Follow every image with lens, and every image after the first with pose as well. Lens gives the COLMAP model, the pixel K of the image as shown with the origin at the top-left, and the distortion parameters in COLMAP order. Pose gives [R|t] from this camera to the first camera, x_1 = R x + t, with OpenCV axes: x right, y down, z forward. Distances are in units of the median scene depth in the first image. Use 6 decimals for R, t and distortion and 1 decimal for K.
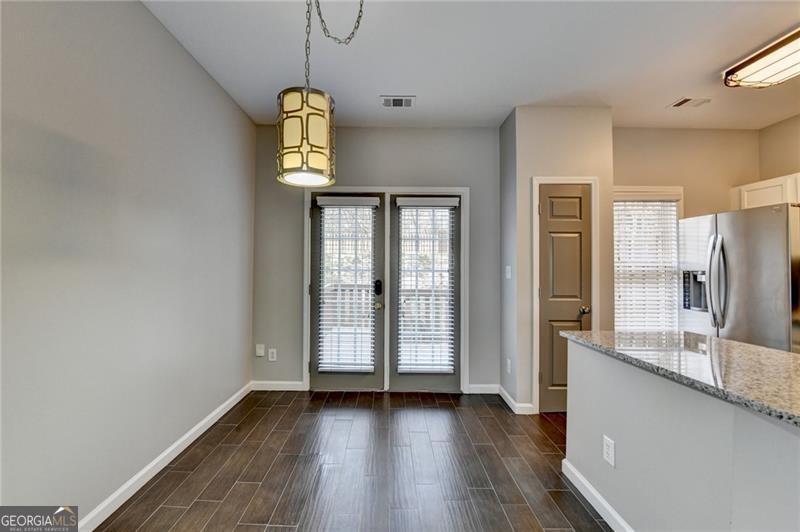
lens RADIAL K [[325.4, 0, 386.3], [0, 325.4, 260.0], [0, 0, 1]] dist [-0.015063, -0.001237]
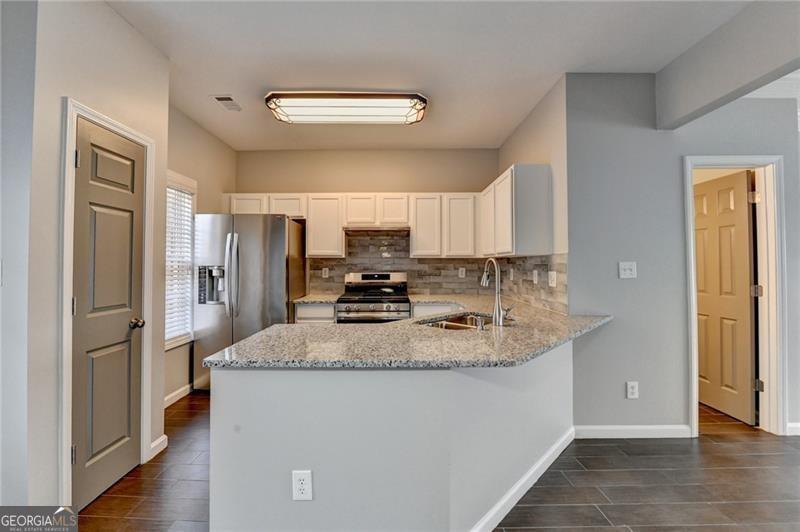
lens RADIAL K [[324.5, 0, 386.9], [0, 324.5, 260.2], [0, 0, 1]] dist [-0.013738, -0.000730]
pose [[0.017710, 0.008793, 0.999804, -0.070803], [-0.022626, 0.999709, -0.008392, 0.011838], [-0.999587, -0.022473, 0.017904, 0.430834]]
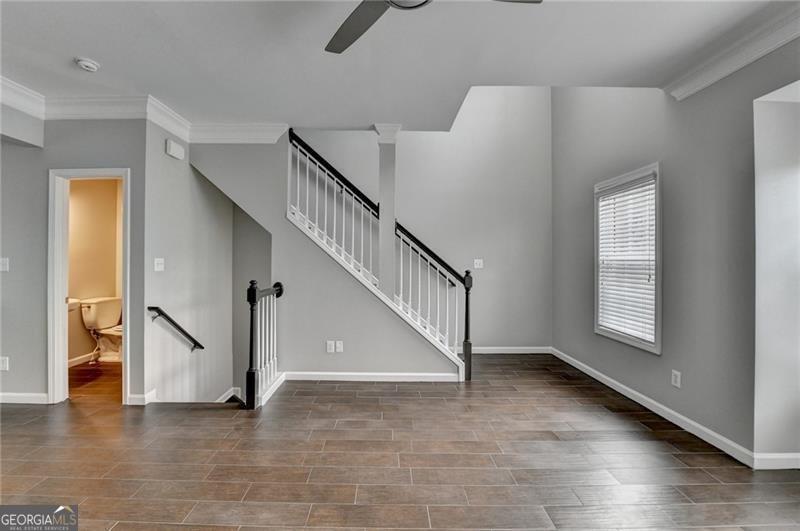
lens RADIAL K [[325.4, 0, 386.3], [0, 325.4, 259.5], [0, 0, 1]] dist [-0.015063, -0.001237]
pose [[-0.005656, 0.001458, 0.999983, -0.217359], [-0.029653, 0.999559, -0.001625, -0.025221], [-0.999544, -0.029662, -0.005610, -1.337746]]
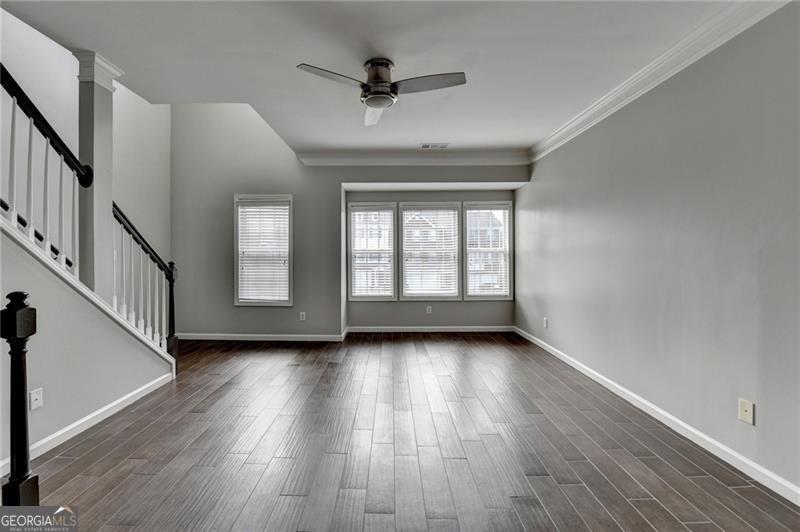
lens RADIAL K [[325.4, 0, 386.3], [0, 325.4, 260.0], [0, 0, 1]] dist [-0.015063, -0.001237]
pose [[-0.999960, -0.008170, 0.003713, 0.220443], [-0.008197, 0.999941, -0.007195, -0.000215], [-0.003654, -0.007225, -0.999967, -0.521797]]
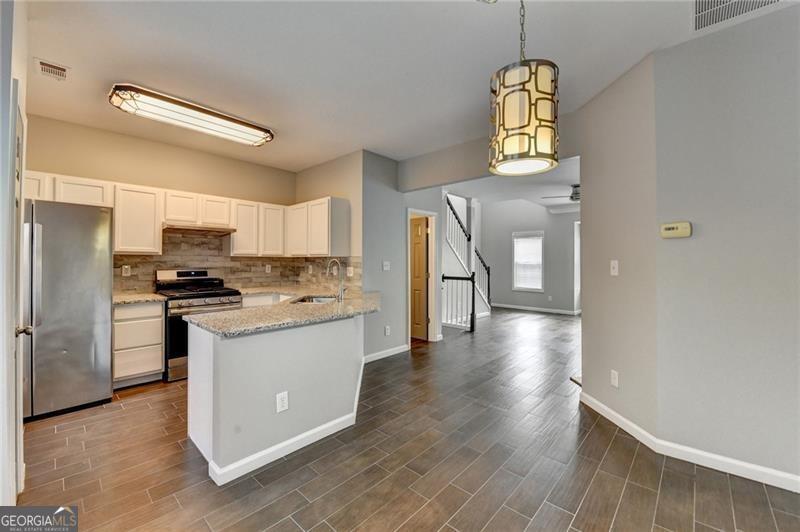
lens RADIAL K [[324.5, 0, 386.9], [0, 324.5, 260.2], [0, 0, 1]] dist [-0.013738, -0.000730]
pose [[-0.723284, -0.006190, 0.690523, -0.286269], [-0.024174, 0.999574, -0.016361, 0.014411], [-0.690127, -0.028526, -0.723125, 0.922075]]
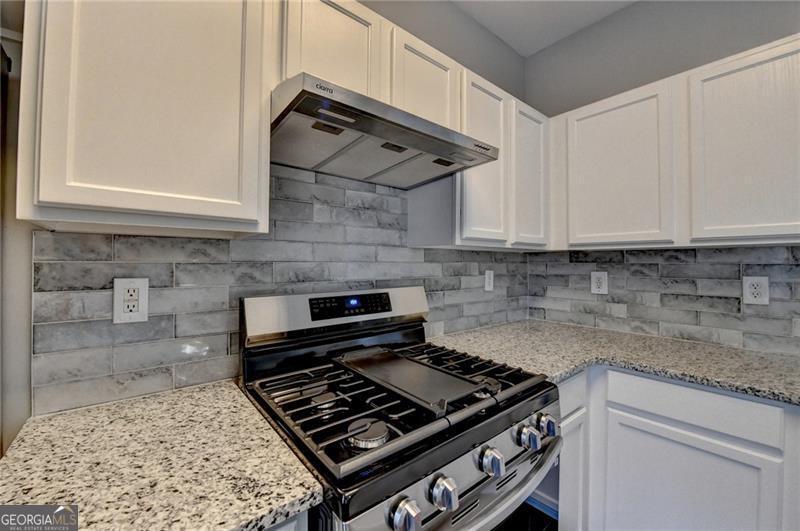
lens RADIAL K [[325.4, 0, 386.3], [0, 325.4, 259.5], [0, 0, 1]] dist [-0.015063, -0.001237]
pose [[-0.627004, 0.001674, 0.779014, 0.918151], [-0.023560, 0.999500, -0.021110, 0.021485], [-0.778660, -0.031590, -0.626651, 0.721266]]
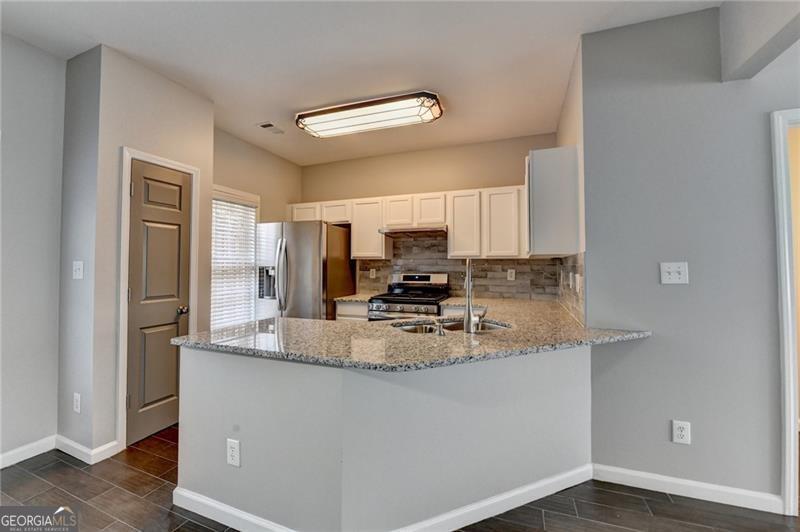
lens RADIAL K [[325.4, 0, 386.3], [0, 325.4, 260.0], [0, 0, 1]] dist [-0.015063, -0.001237]
pose [[0.368946, 0.013217, 0.929357, -0.024938], [-0.021166, 0.999759, -0.005815, 0.006220], [-0.929210, -0.017526, 0.369137, 0.123947]]
